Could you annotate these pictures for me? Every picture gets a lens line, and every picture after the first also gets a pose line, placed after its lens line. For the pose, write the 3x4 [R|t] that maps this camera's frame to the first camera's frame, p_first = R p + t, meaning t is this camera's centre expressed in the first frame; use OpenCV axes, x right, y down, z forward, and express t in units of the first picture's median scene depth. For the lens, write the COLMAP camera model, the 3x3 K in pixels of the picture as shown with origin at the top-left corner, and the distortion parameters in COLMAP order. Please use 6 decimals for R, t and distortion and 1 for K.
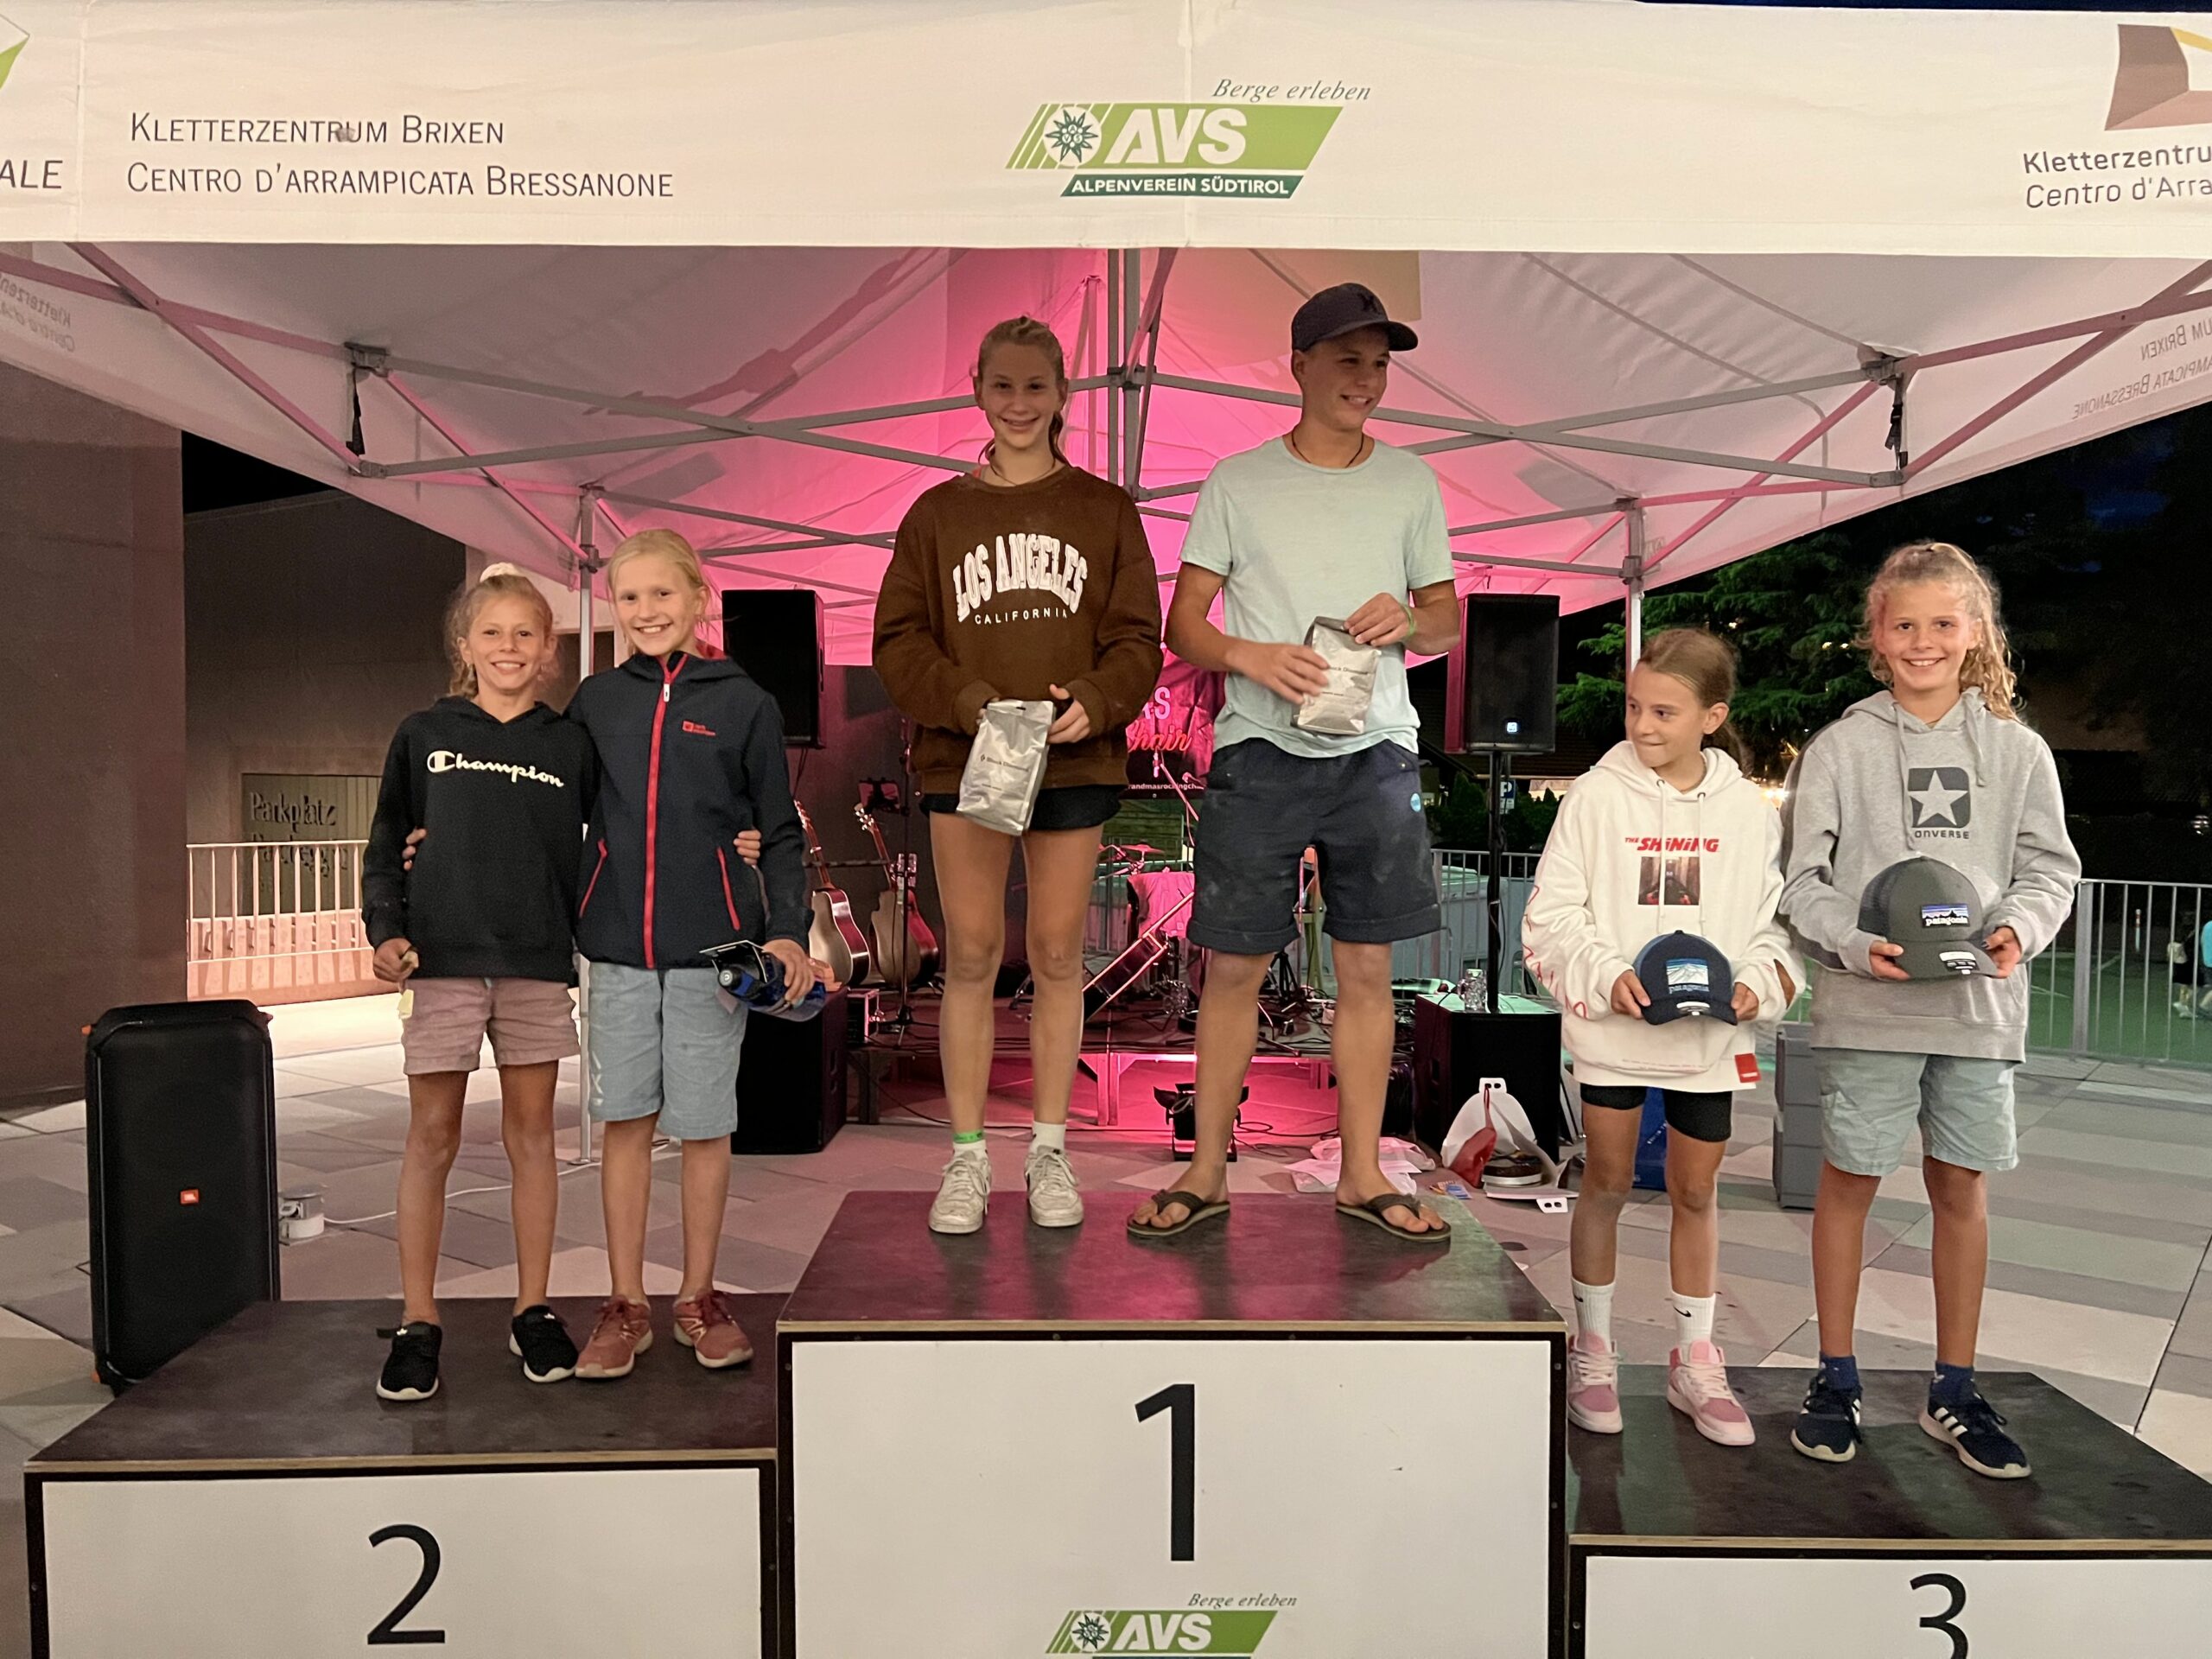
lens RADIAL K [[1688.9, 0, 1098.2], [0, 1688.9, 841.3], [0, 0, 1]] dist [0.062501, -0.064880]
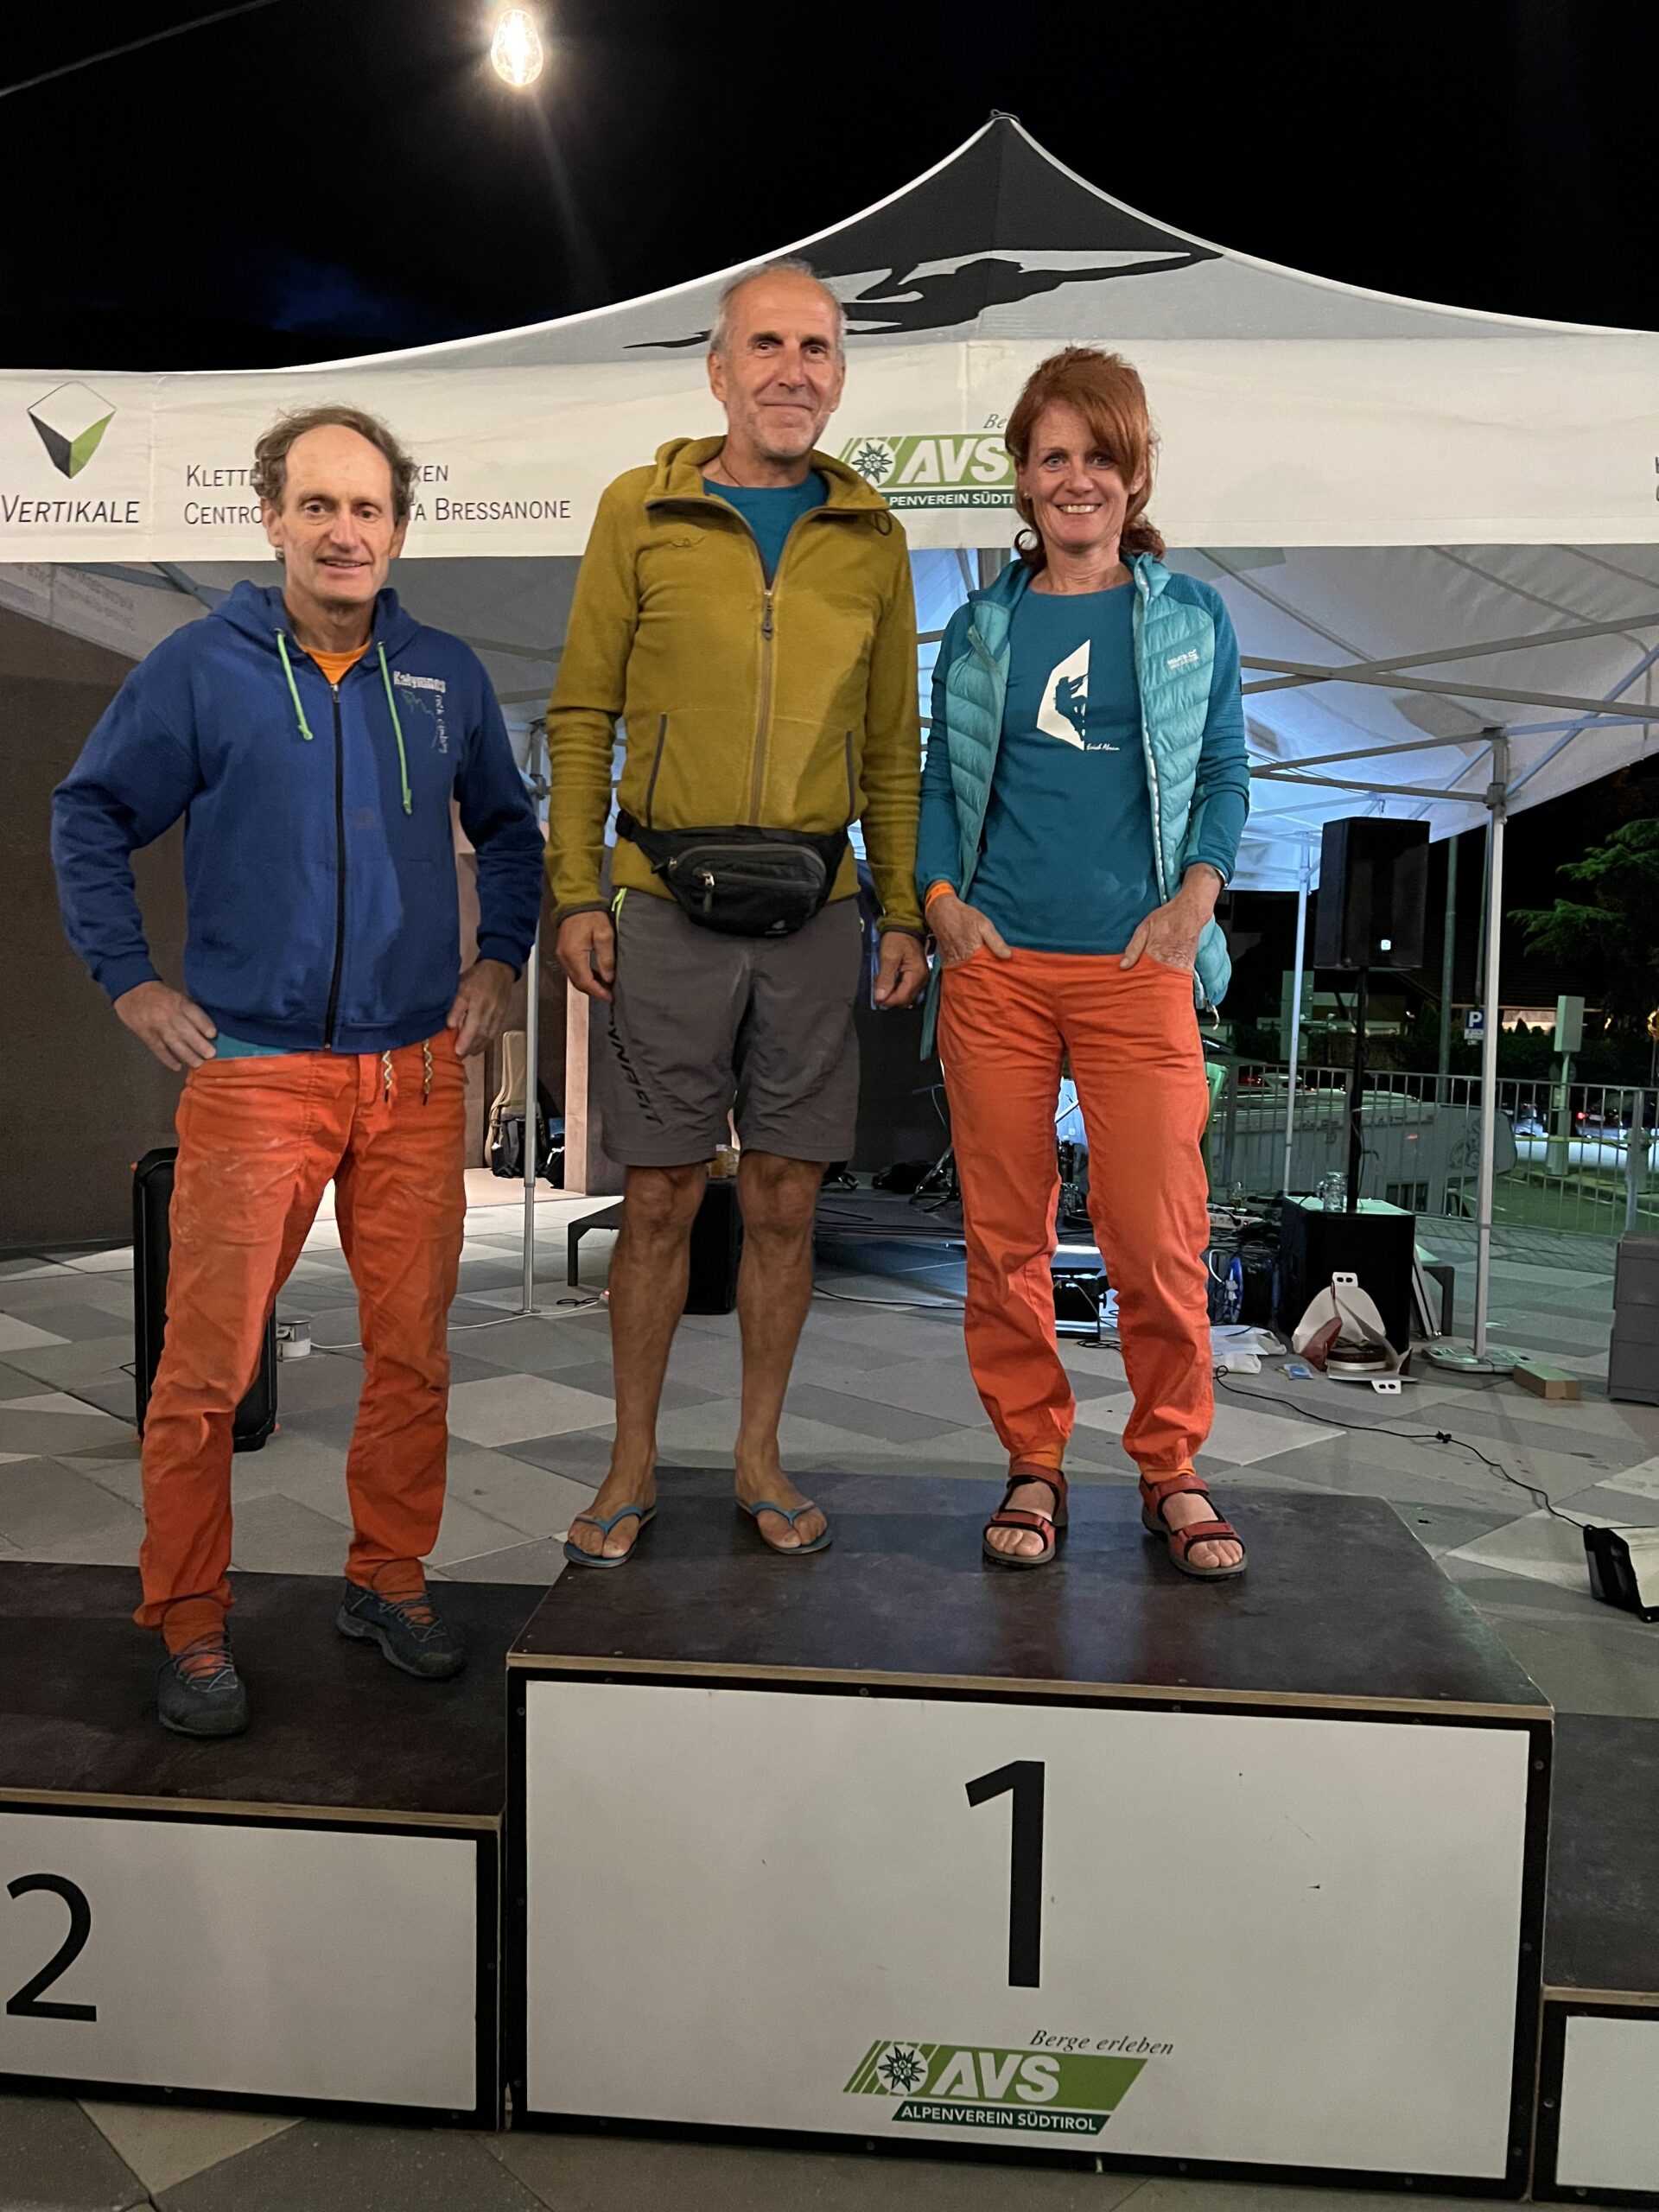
lens RADIAL K [[1688.9, 0, 821.0], [0, 1688.9, 1105.3], [0, 0, 1]] dist [0.062501, -0.064880]
pose [[0.990340, 0.025691, -0.136258, 0.058846], [-0.022420, 0.999424, 0.025487, 0.016922], [0.136834, -0.022186, 0.990345, -0.126575]]
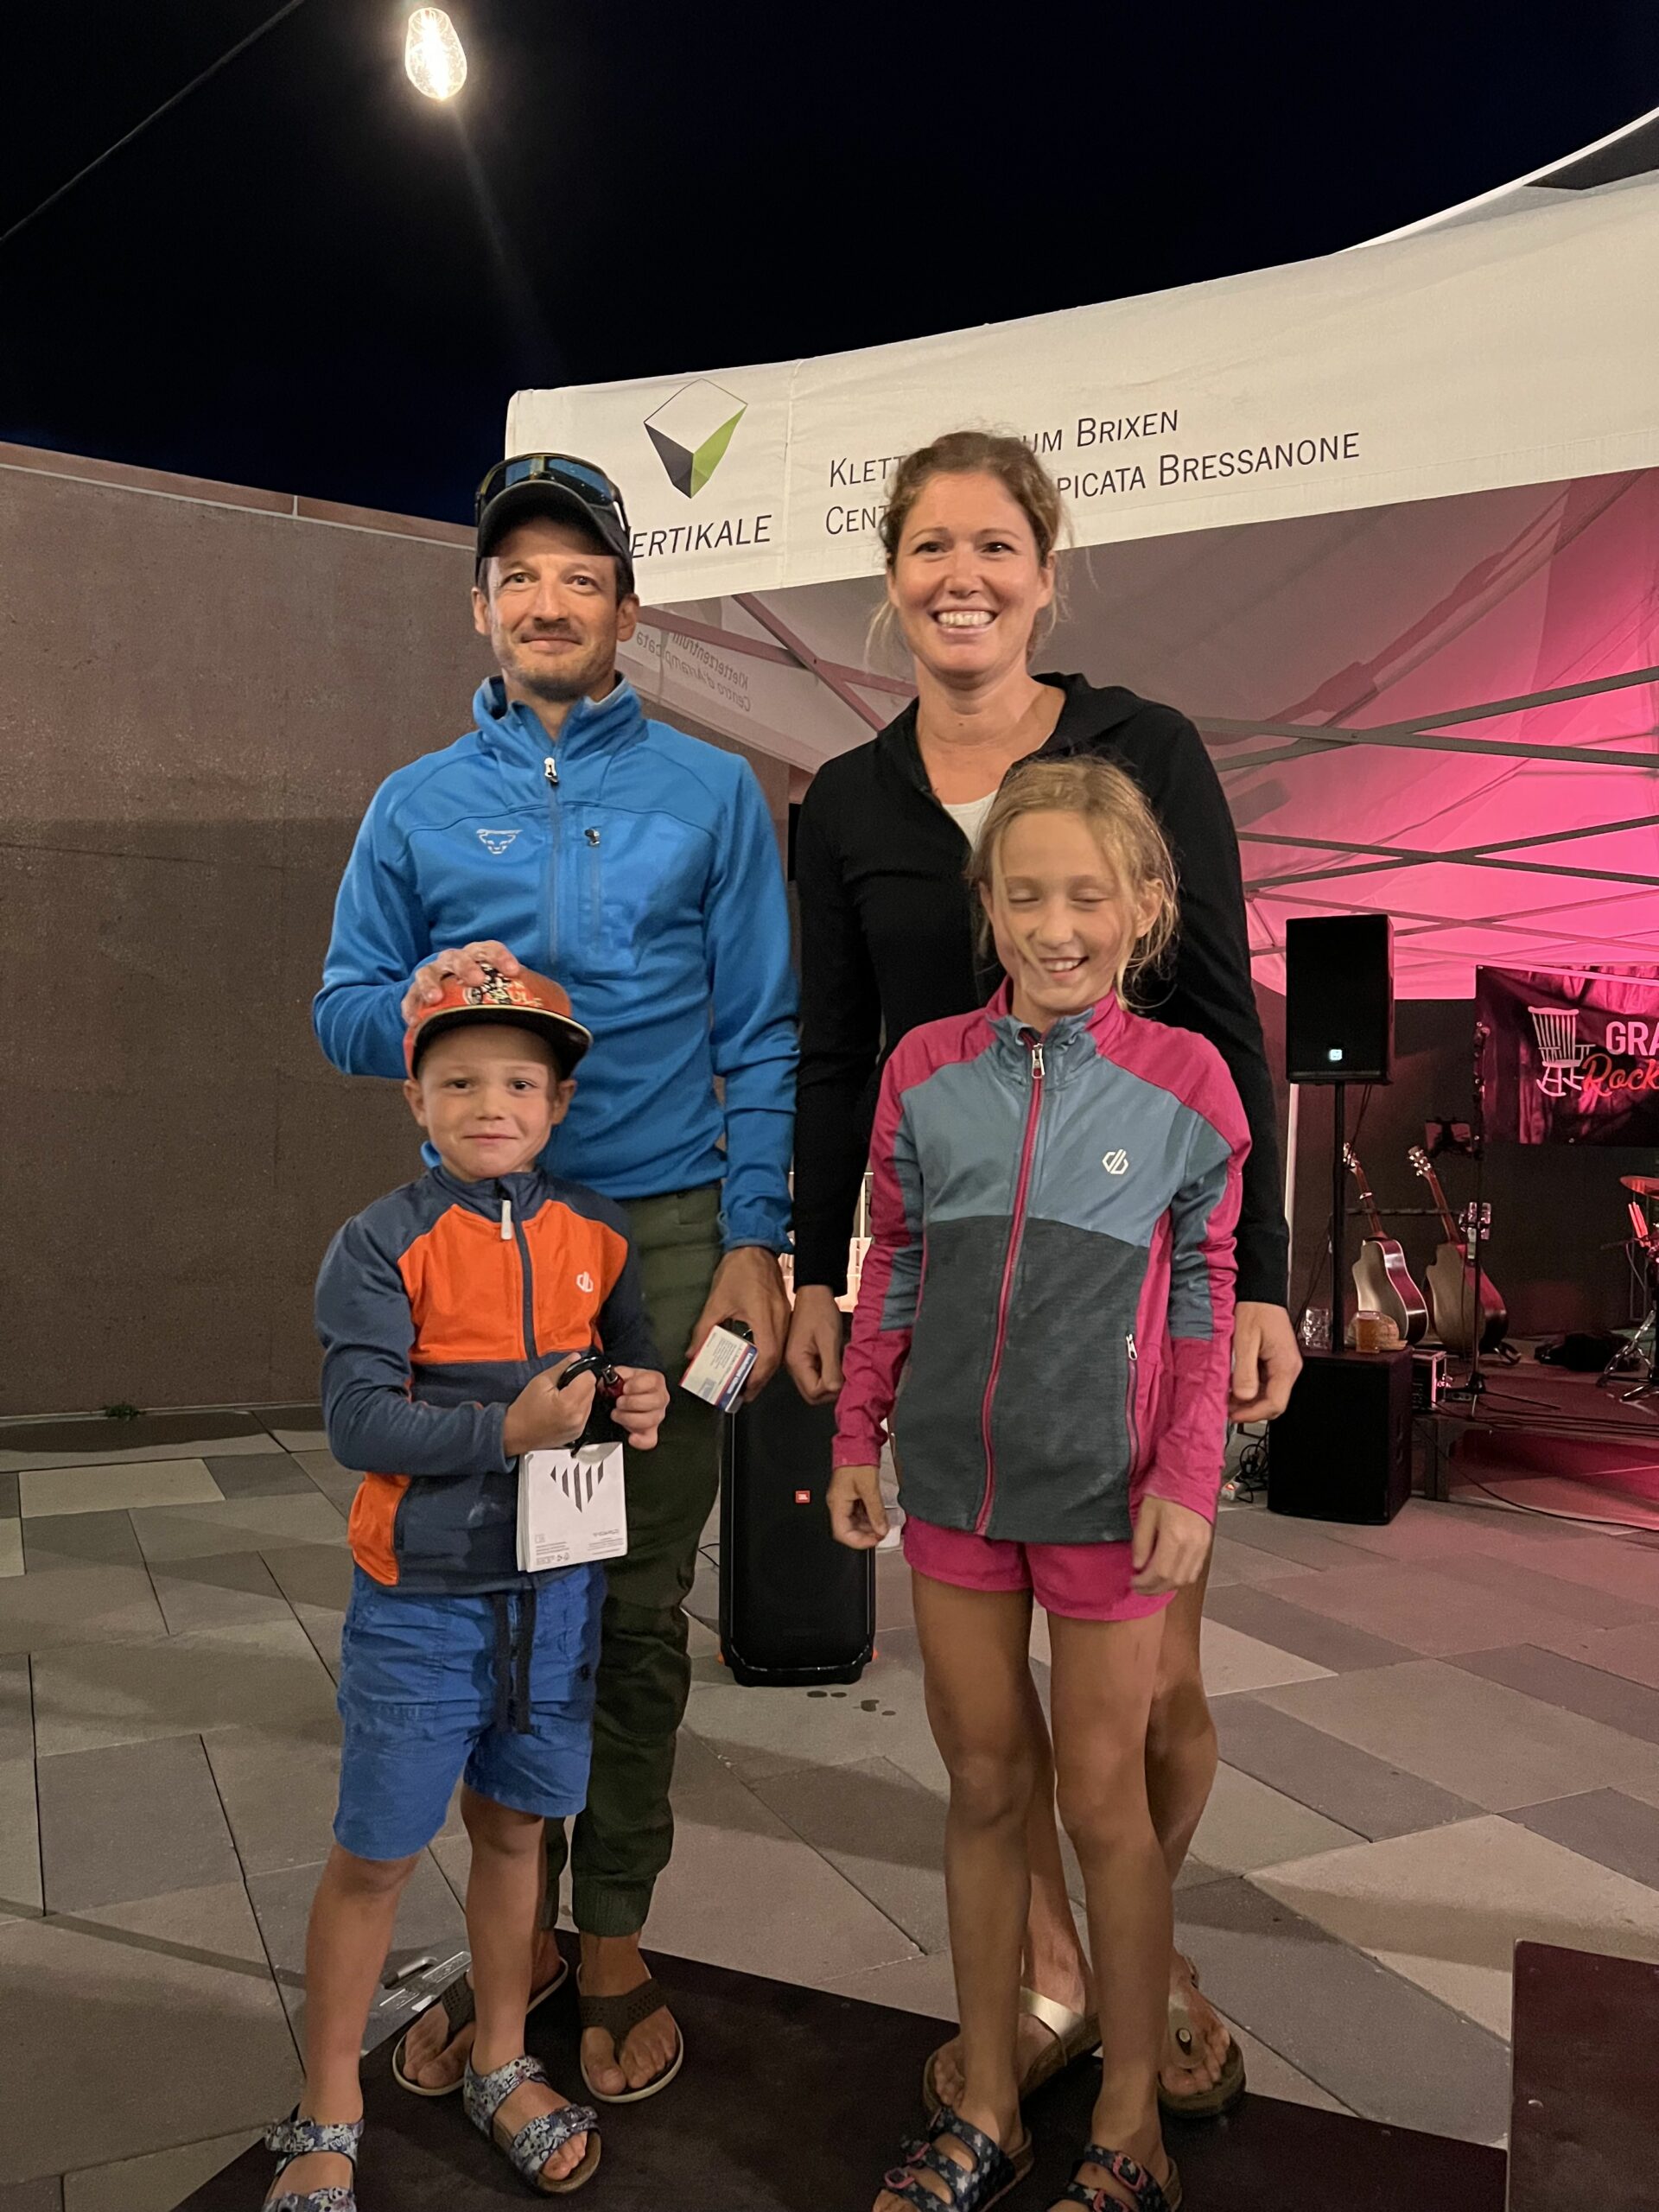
lens RADIAL K [[1688.9, 0, 819.7], [0, 1688.9, 1084.9], [0, 0, 1]] dist [0.062501, -0.064880]
pose [[0.899056, 0.005734, -0.437796, -0.047045], [-0.032180, 0.998075, -0.053011, 0.005990], [0.436649, 0.061748, 0.897510, 0.034821]]
